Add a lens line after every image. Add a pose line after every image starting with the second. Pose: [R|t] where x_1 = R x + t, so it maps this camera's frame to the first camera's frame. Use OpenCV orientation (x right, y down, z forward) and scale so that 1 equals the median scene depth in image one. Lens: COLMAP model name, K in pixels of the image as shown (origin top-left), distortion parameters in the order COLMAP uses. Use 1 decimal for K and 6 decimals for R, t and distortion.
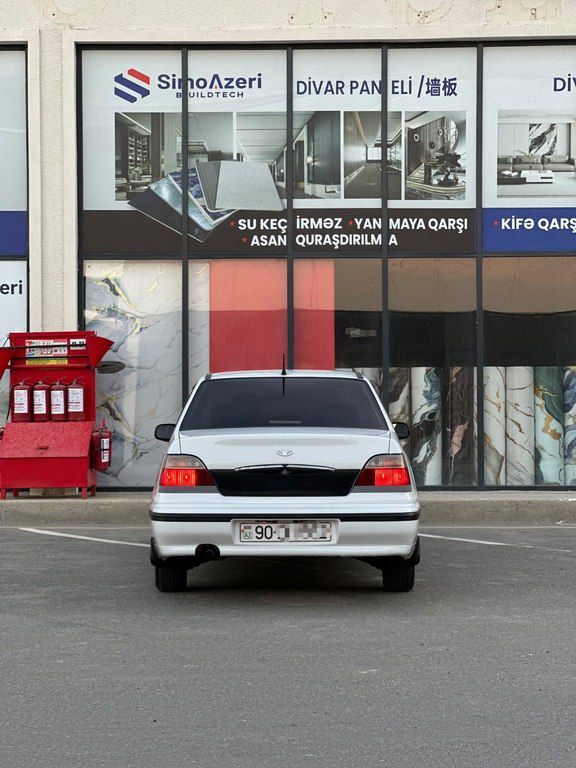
lens RADIAL K [[1664.2, 0, 282.9], [0, 1664.2, 354.5], [0, 0, 1]] dist [0.235171, 0.000000]
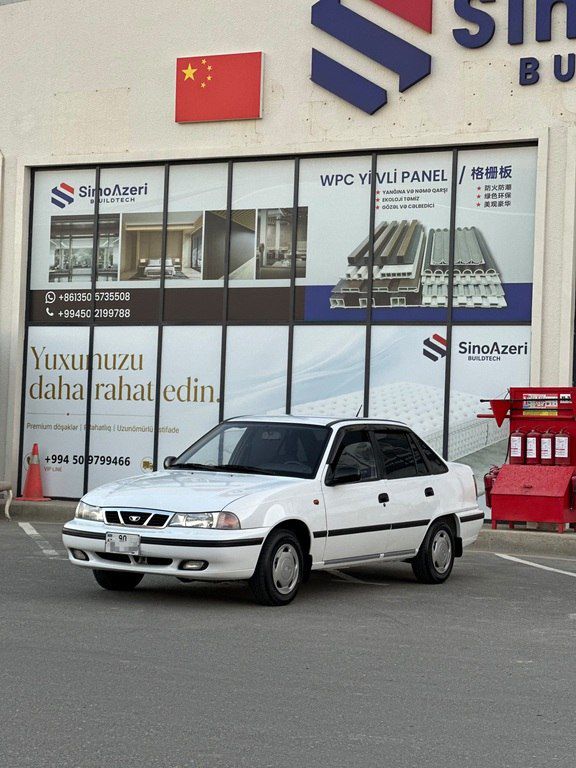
lens RADIAL K [[1664.2, 0, 304.1], [0, 1664.2, 342.4], [0, 0, 1]] dist [0.235171, 0.000000]
pose [[0.900280, 0.013265, -0.435110, 0.210037], [-0.026734, 0.999334, -0.024849, -0.011155], [0.434491, 0.034003, 0.900034, -0.112271]]
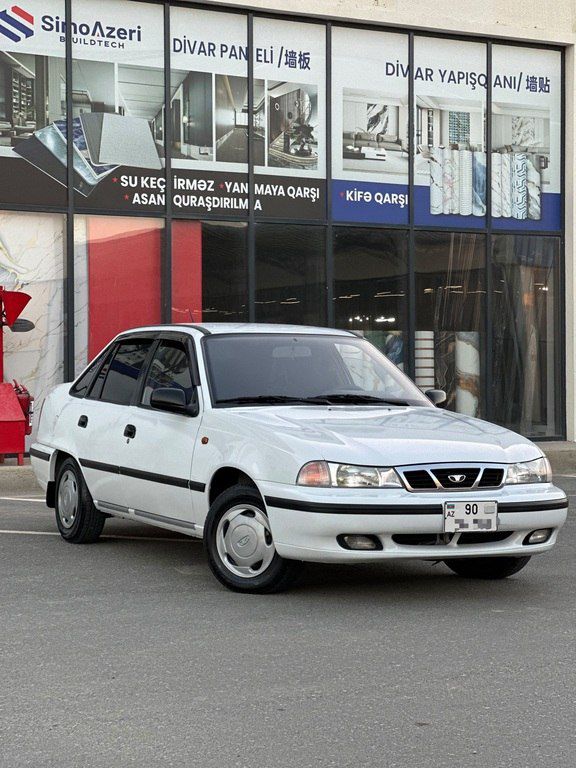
lens RADIAL K [[1664.2, 0, 274.7], [0, 1664.2, 361.5], [0, 0, 1]] dist [0.235171, 0.000000]
pose [[0.847483, 0.002652, 0.530816, -0.468160], [-0.016603, 0.999631, 0.021514, 0.005074], [-0.530563, -0.027046, 0.847214, 0.123531]]
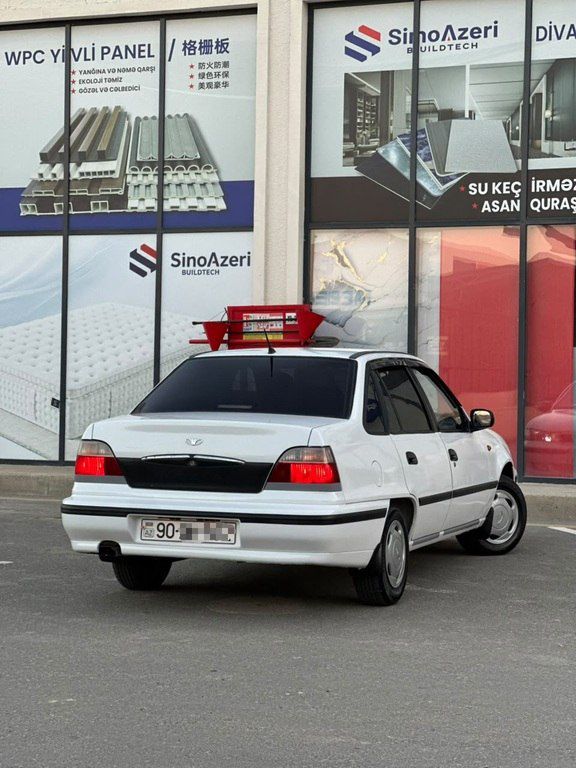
lens RADIAL K [[1664.2, 0, 289.3], [0, 1664.2, 339.8], [0, 0, 1]] dist [0.235171, 0.000000]
pose [[0.933518, 0.012395, -0.358317, 0.210941], [-0.010158, 0.999915, 0.008125, -0.001694], [0.358387, -0.003945, 0.933565, 0.109840]]
